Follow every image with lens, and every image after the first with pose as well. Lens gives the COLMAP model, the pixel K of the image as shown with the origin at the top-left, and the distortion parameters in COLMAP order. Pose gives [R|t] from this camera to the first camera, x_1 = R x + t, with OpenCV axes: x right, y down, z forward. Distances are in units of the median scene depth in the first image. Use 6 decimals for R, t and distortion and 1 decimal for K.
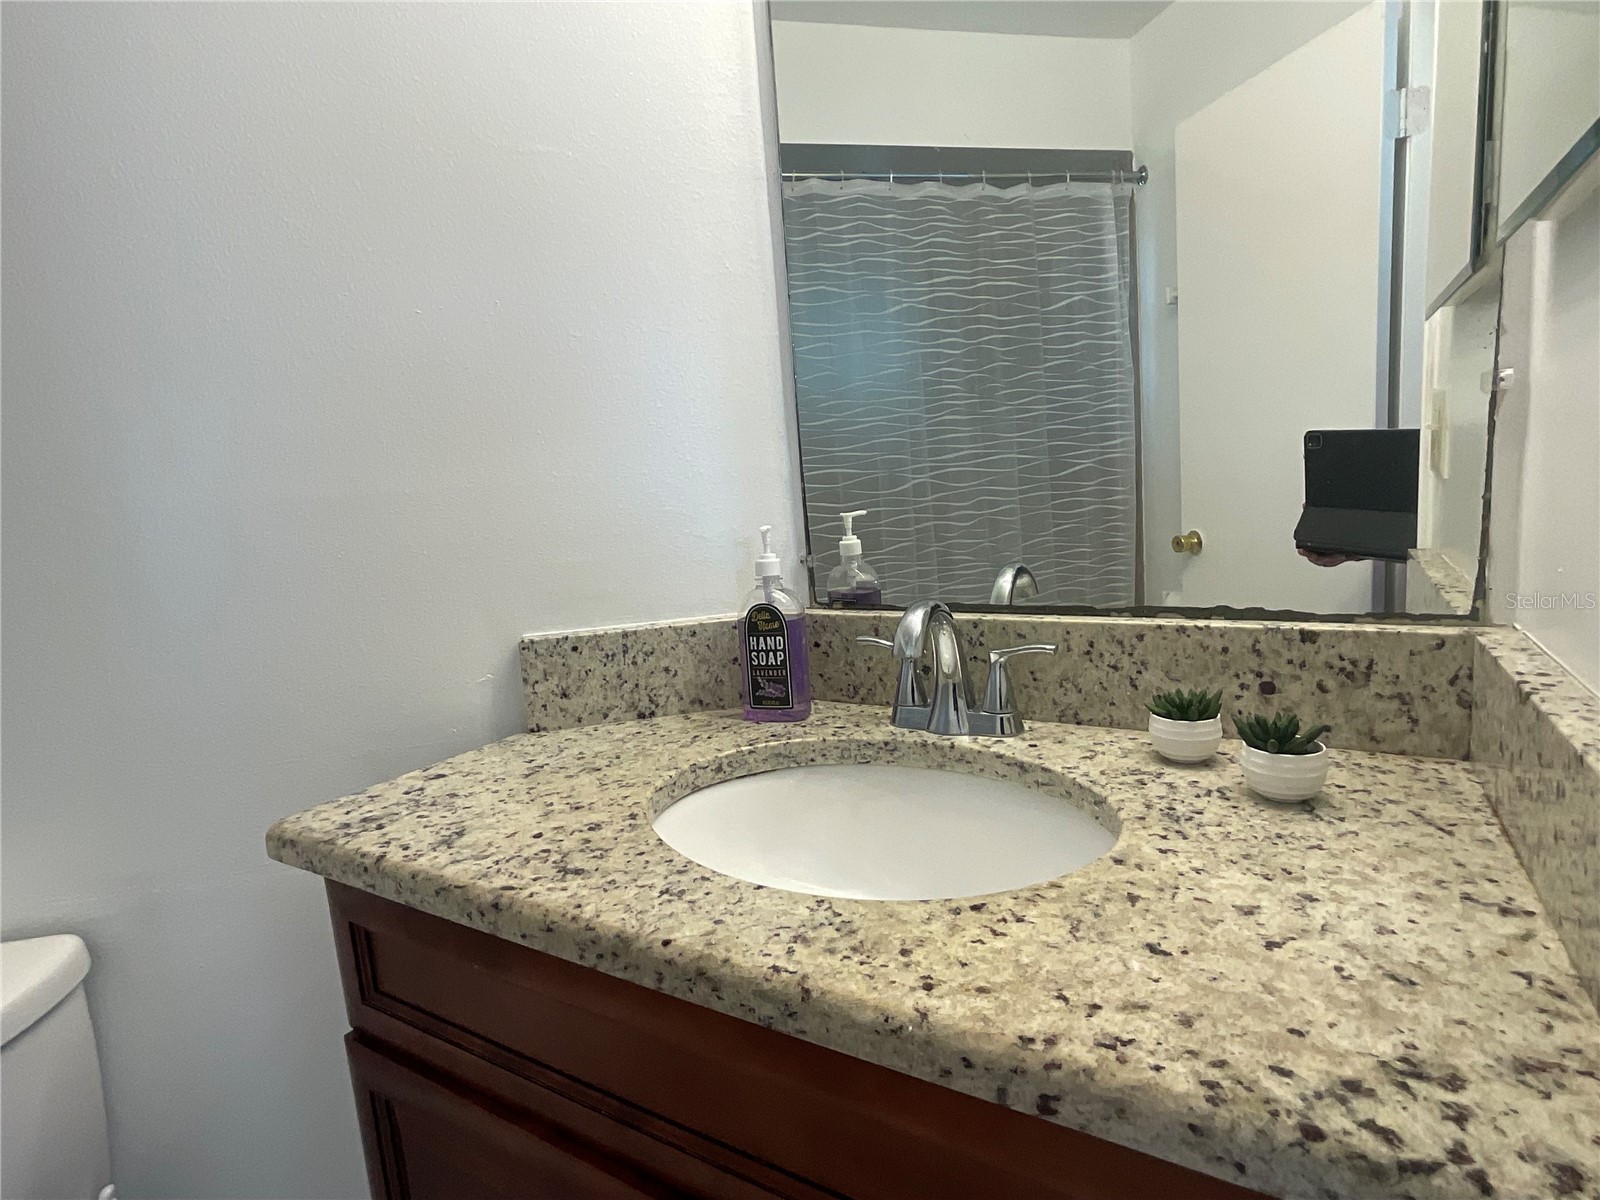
lens RADIAL K [[825.3, 0, 800.0], [0, 825.3, 600.0], [0, 0, 1]] dist [-0.038930, 0.021561]
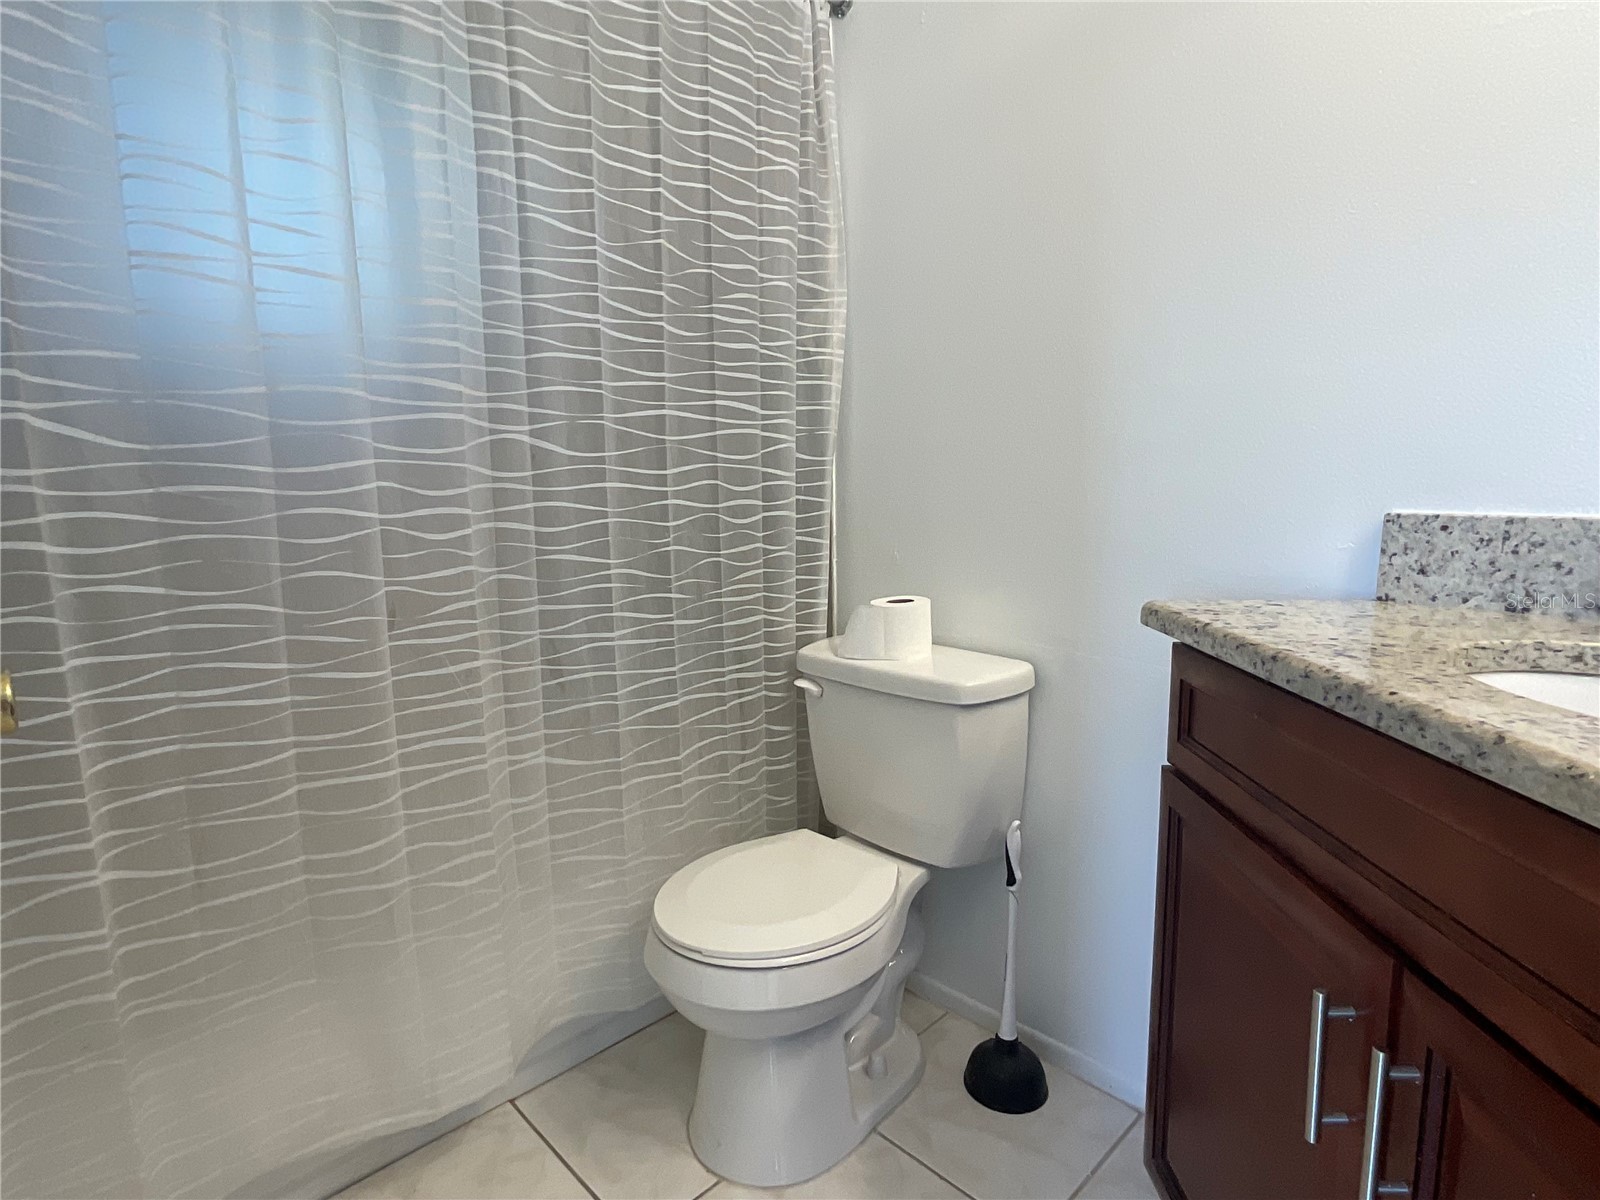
lens RADIAL K [[825.3, 0, 800.0], [0, 825.3, 600.0], [0, 0, 1]] dist [-0.038930, 0.021561]
pose [[0.488767, 0.186143, -0.852325, 0.238504], [-0.147077, 0.980570, 0.129809, 0.151663], [0.859927, 0.061911, 0.506648, -0.216233]]
